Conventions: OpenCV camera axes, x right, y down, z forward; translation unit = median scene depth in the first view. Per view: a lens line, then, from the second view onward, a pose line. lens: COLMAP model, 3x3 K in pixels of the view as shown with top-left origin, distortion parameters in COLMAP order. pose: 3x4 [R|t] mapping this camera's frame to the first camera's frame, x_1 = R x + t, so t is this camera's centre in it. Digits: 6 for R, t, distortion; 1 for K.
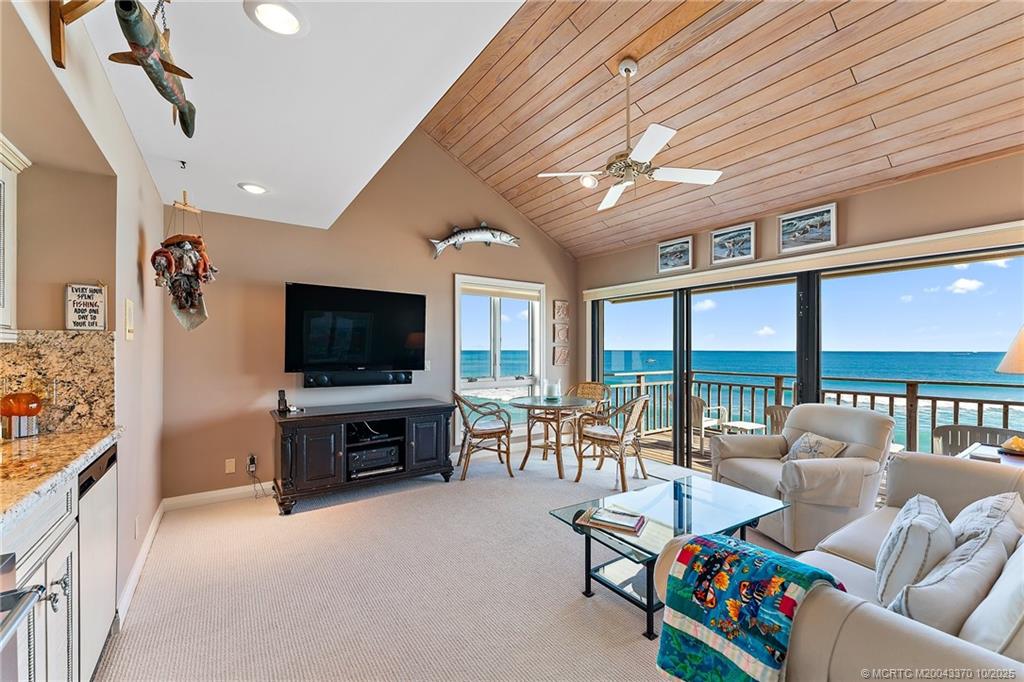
lens RADIAL K [[426.5, 0, 512.3], [0, 426.5, 347.5], [0, 0, 1]] dist [-0.000369, -0.000305]
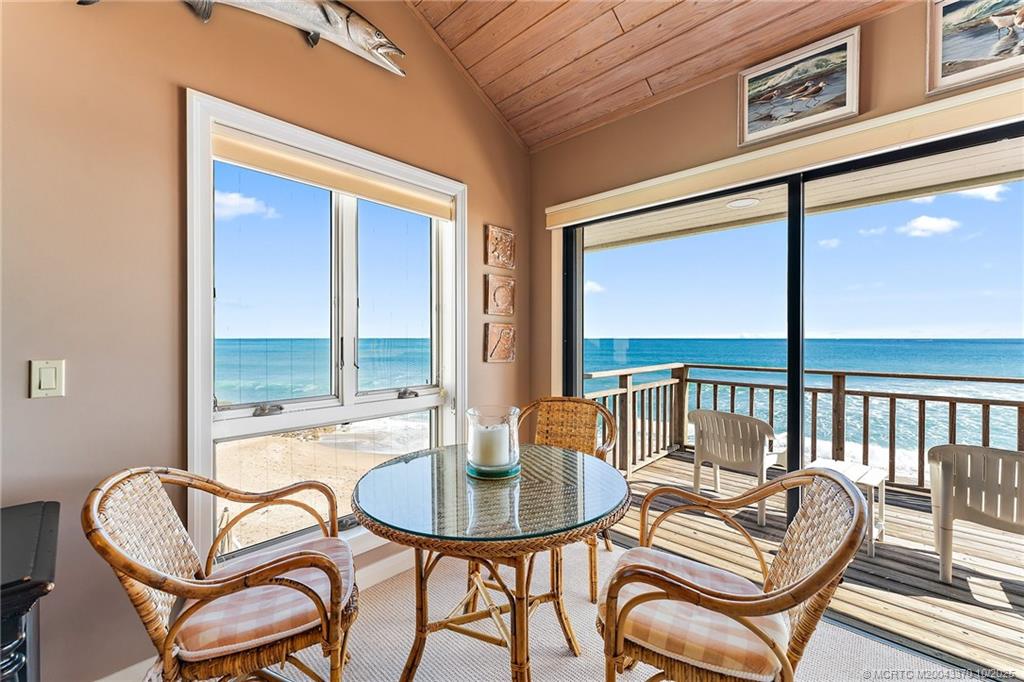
lens RADIAL K [[426.5, 0, 512.3], [0, 426.5, 347.5], [0, 0, 1]] dist [-0.000369, -0.000305]
pose [[0.978903, 0.003341, 0.204299, 0.032810], [-0.006118, 0.999897, 0.012963, 0.017582], [-0.204235, -0.013939, 0.978823, 0.547742]]
